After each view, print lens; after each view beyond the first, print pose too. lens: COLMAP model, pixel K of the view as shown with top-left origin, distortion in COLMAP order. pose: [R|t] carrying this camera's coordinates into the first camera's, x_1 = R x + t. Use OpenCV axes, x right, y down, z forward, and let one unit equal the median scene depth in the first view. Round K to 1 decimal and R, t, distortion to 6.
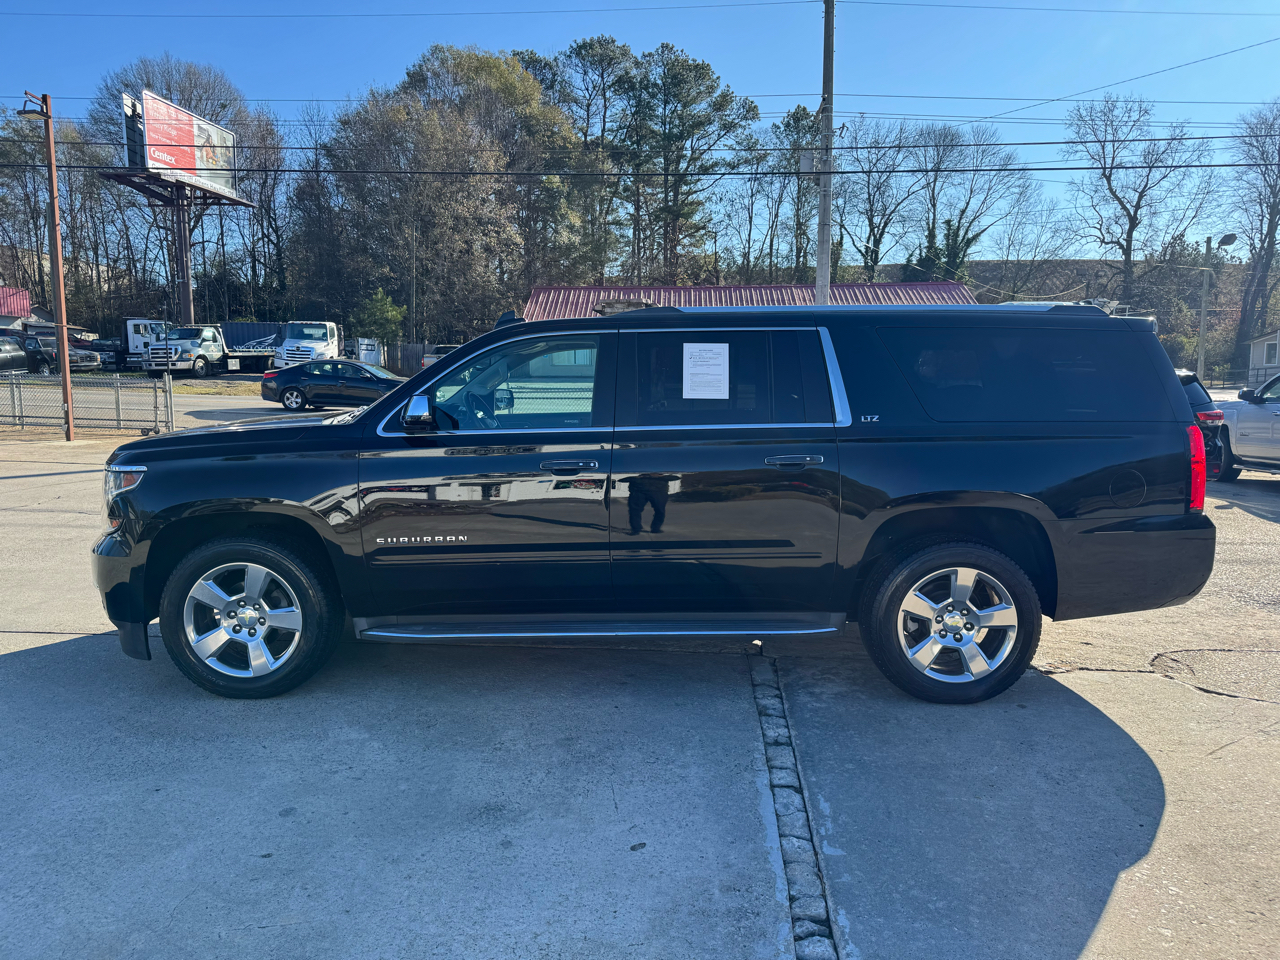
lens RADIAL K [[897.8, 0, 612.9], [0, 897.8, 489.4], [0, 0, 1]] dist [0.025368, -0.020062]
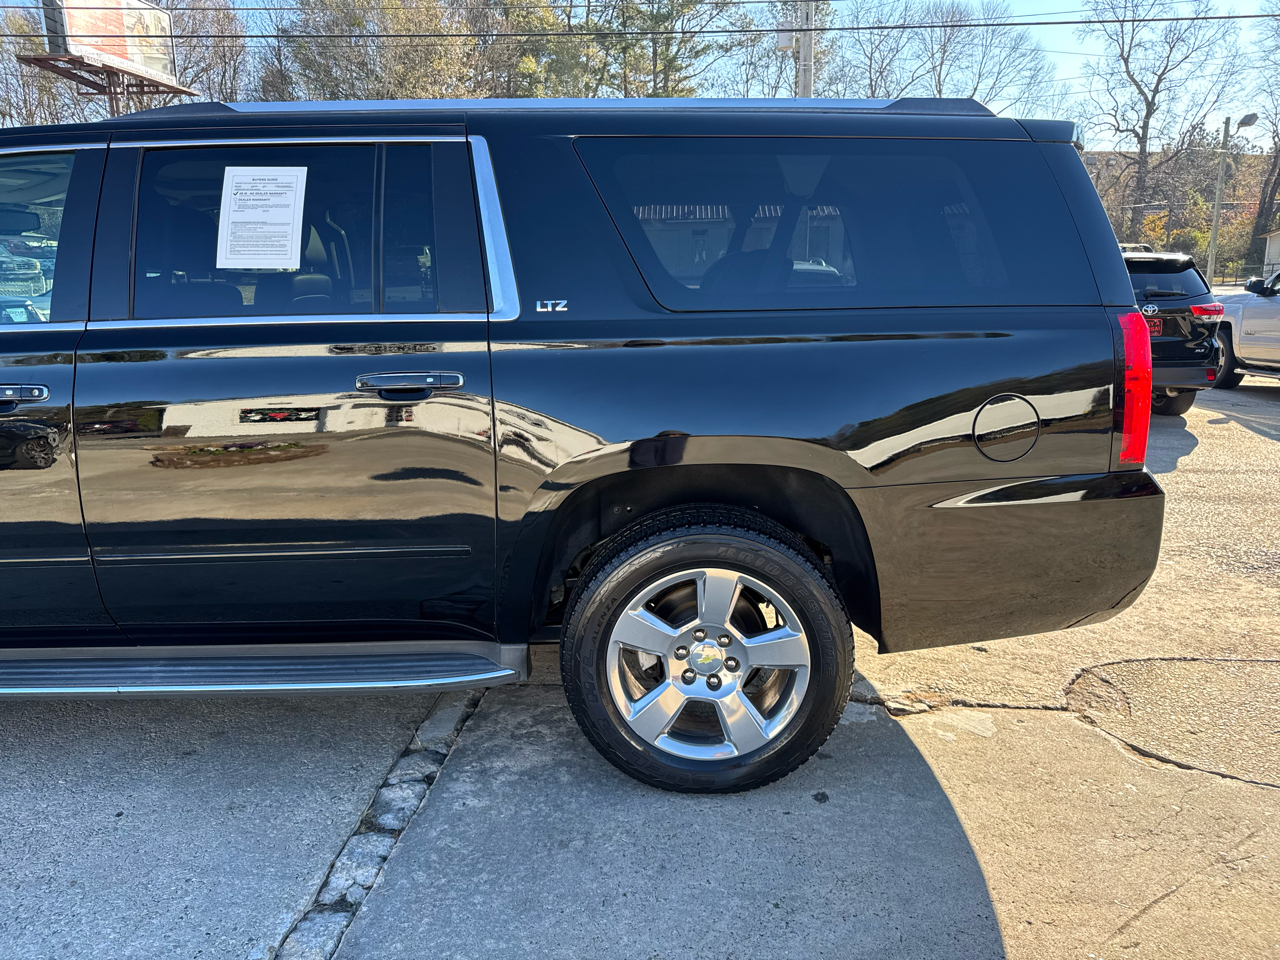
lens RADIAL K [[897.8, 0, 630.4], [0, 897.8, 480.4], [0, 0, 1]] dist [0.025368, -0.020062]
pose [[0.999915, -0.011194, 0.006707, 0.103693], [0.010536, 0.995782, 0.091140, -0.006227], [-0.007699, -0.091061, 0.995816, 0.138539]]
